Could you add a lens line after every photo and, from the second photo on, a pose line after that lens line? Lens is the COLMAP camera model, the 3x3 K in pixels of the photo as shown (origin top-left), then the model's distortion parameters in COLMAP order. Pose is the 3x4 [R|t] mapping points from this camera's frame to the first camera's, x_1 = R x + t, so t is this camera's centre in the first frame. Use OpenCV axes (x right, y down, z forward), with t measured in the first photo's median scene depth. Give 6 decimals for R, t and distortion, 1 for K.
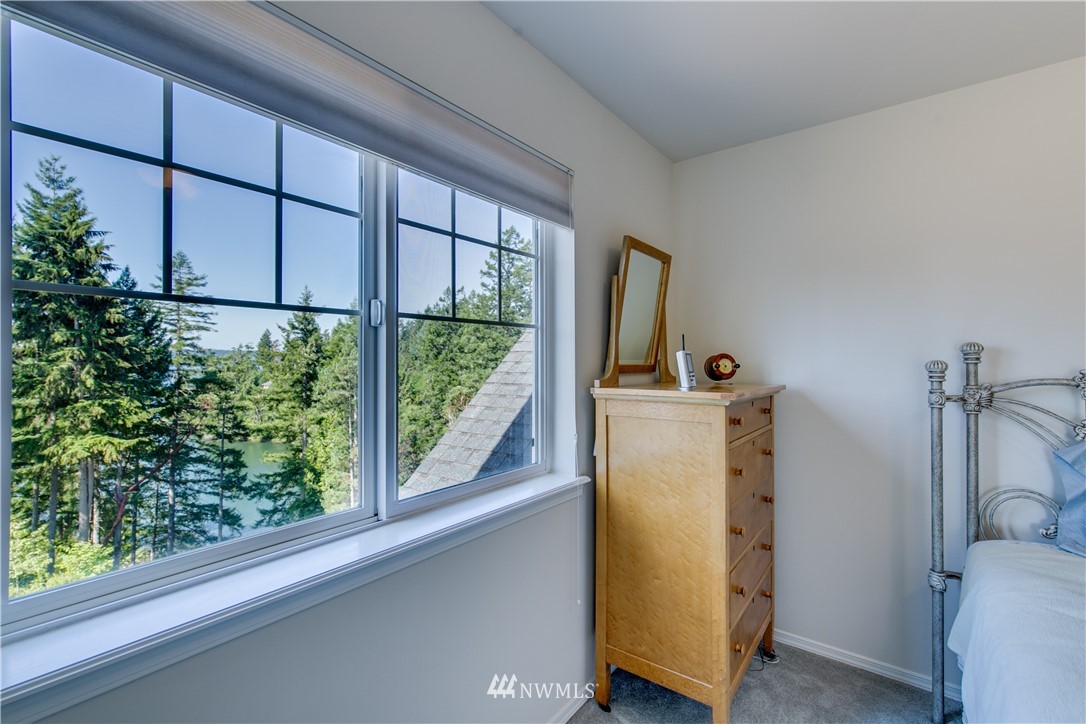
lens RADIAL K [[480.3, 0, 542.1], [0, 480.3, 357.5], [0, 0, 1]] dist [-0.002206, 0.000046]
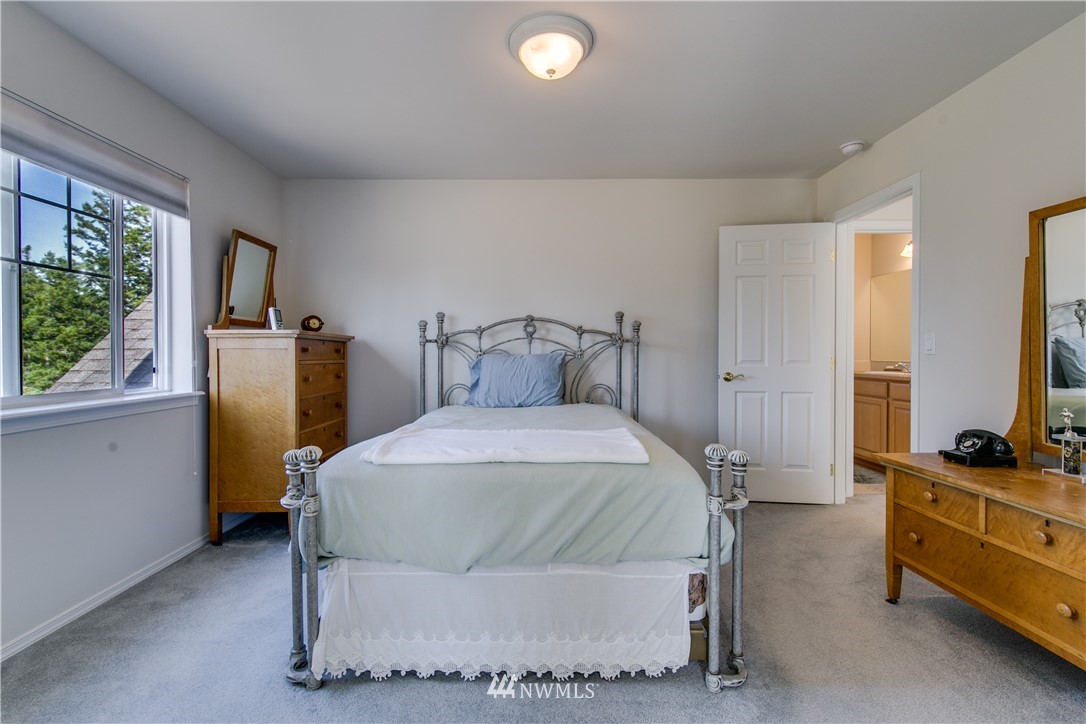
lens RADIAL K [[480.3, 0, 542.1], [0, 480.3, 357.5], [0, 0, 1]] dist [-0.002206, 0.000046]
pose [[0.791335, -0.004727, 0.611364, 0.021011], [-0.004917, 0.999889, 0.014096, 0.121318], [-0.611362, -0.014161, 0.791224, -0.791933]]
